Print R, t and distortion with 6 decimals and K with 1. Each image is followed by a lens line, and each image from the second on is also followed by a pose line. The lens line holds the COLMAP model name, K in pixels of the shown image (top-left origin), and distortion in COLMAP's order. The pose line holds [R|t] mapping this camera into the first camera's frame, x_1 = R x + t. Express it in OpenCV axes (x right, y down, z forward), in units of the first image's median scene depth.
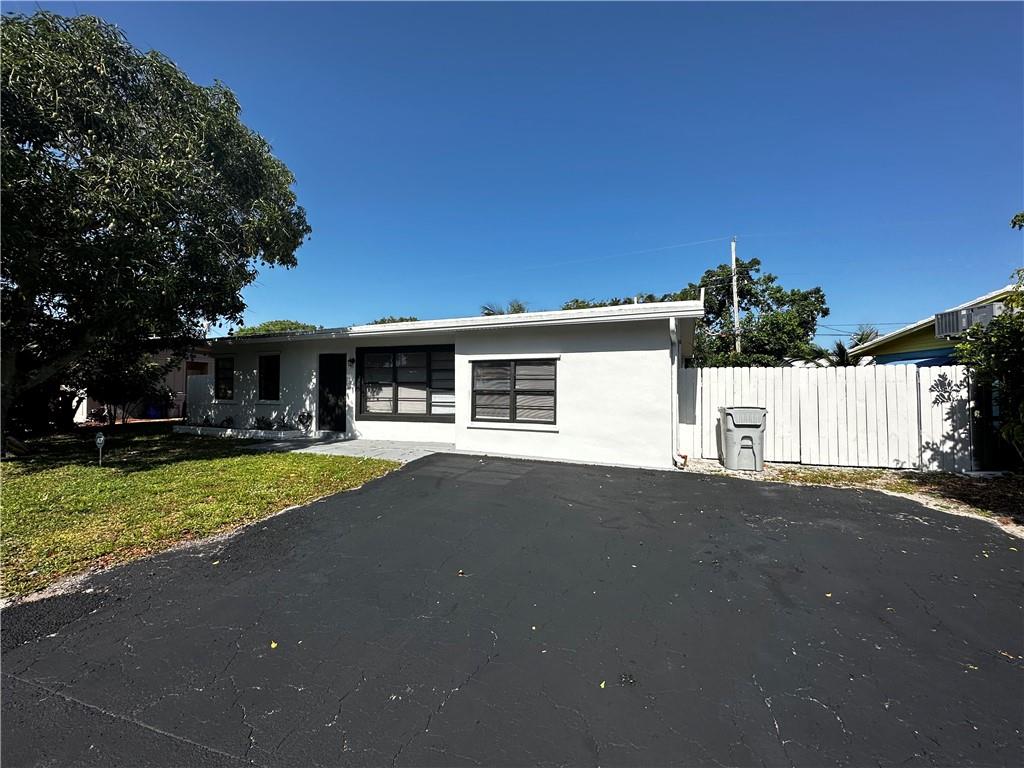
lens RADIAL K [[403.7, 0, 506.9], [0, 403.7, 379.7], [0, 0, 1]] dist [-0.017989, 0.000013]
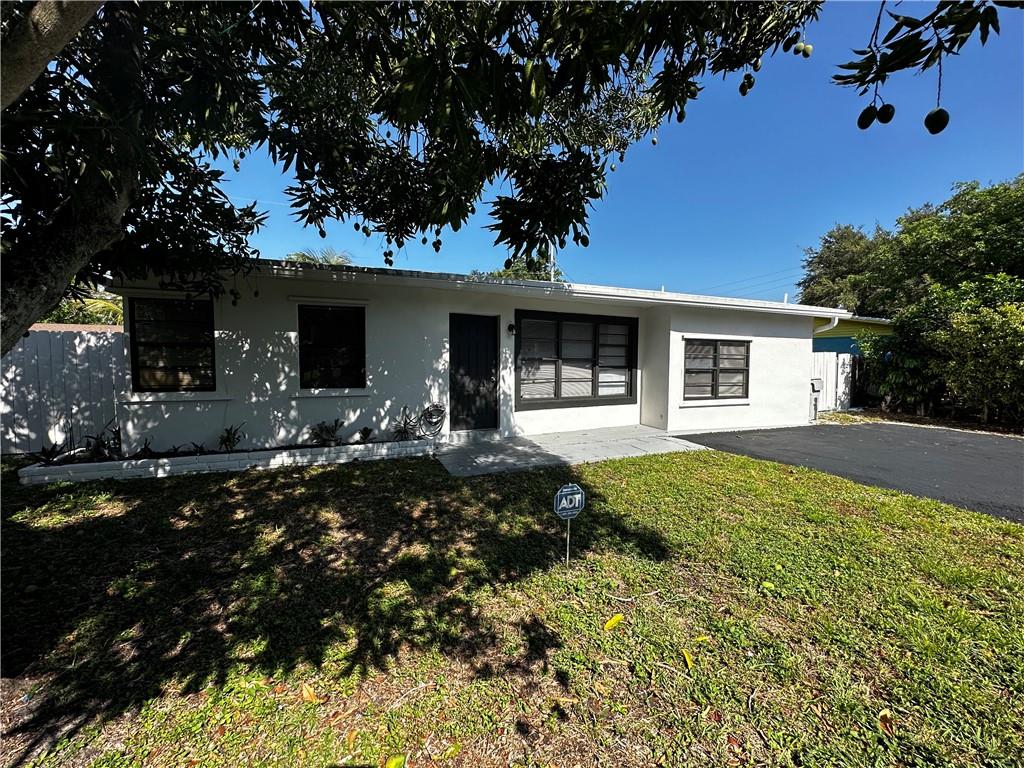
lens RADIAL K [[409.4, 0, 512.0], [0, 409.4, 384.0], [0, 0, 1]] dist [-0.007844, 0.000527]
pose [[0.708726, -0.034833, 0.704624, -1.073922], [-0.018726, 0.997500, 0.068146, 0.003157], [-0.705236, -0.061492, 0.706301, 0.594466]]
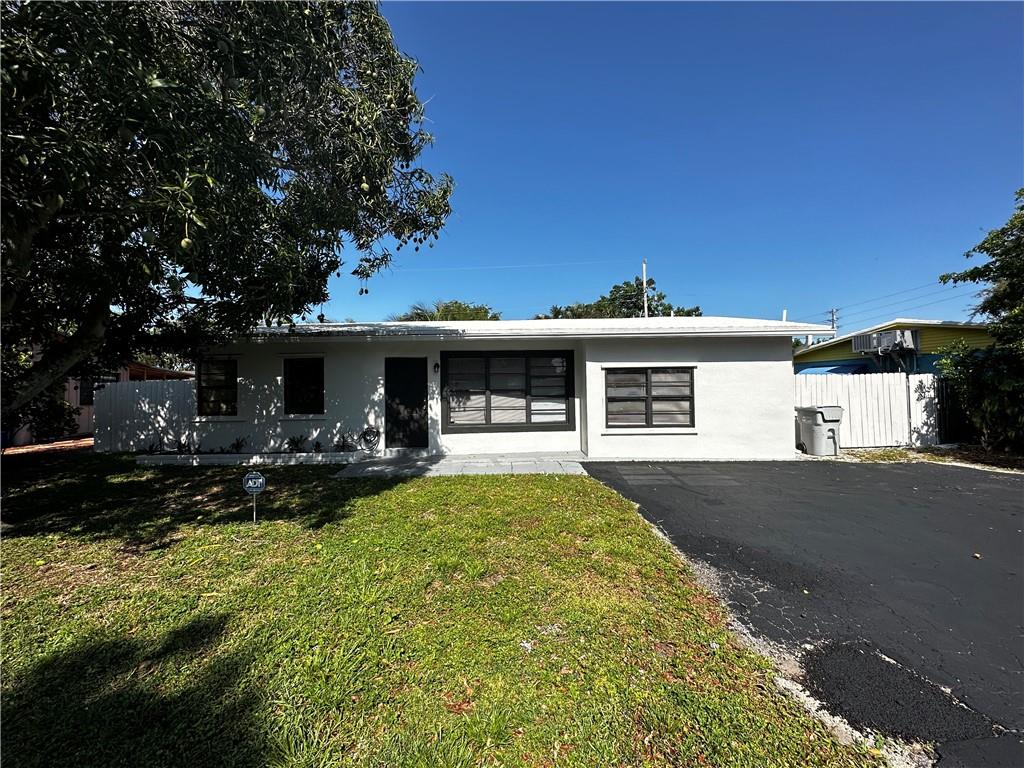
lens RADIAL K [[409.4, 0, 512.0], [0, 409.4, 384.0], [0, 0, 1]] dist [-0.007844, 0.000527]
pose [[0.927229, -0.008113, 0.374408, -0.683285], [0.006303, 0.999962, 0.006058, -0.014797], [-0.374442, -0.003257, 0.927244, 0.142156]]
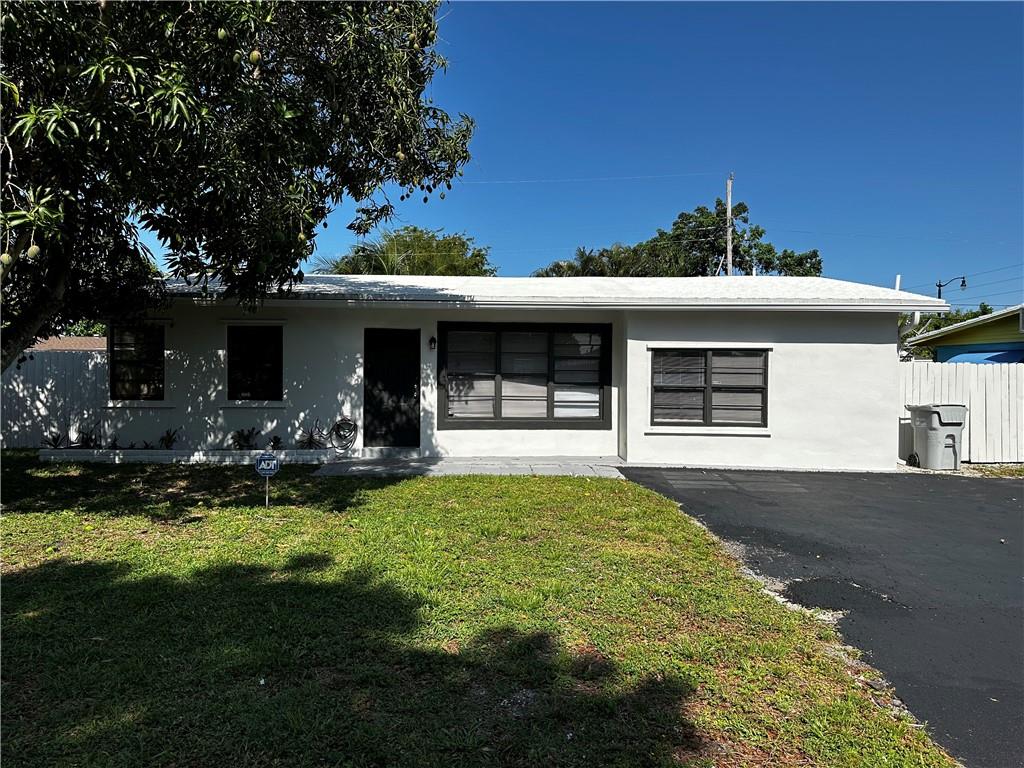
lens RADIAL K [[711.8, 0, 510.3], [0, 711.8, 388.4], [0, 0, 1]] dist [0.135476, -0.222215]
pose [[0.923059, 0.002027, 0.384652, -0.870351], [-0.015044, 0.999411, 0.030834, -0.008245], [-0.384363, -0.034248, 0.922547, -0.172309]]
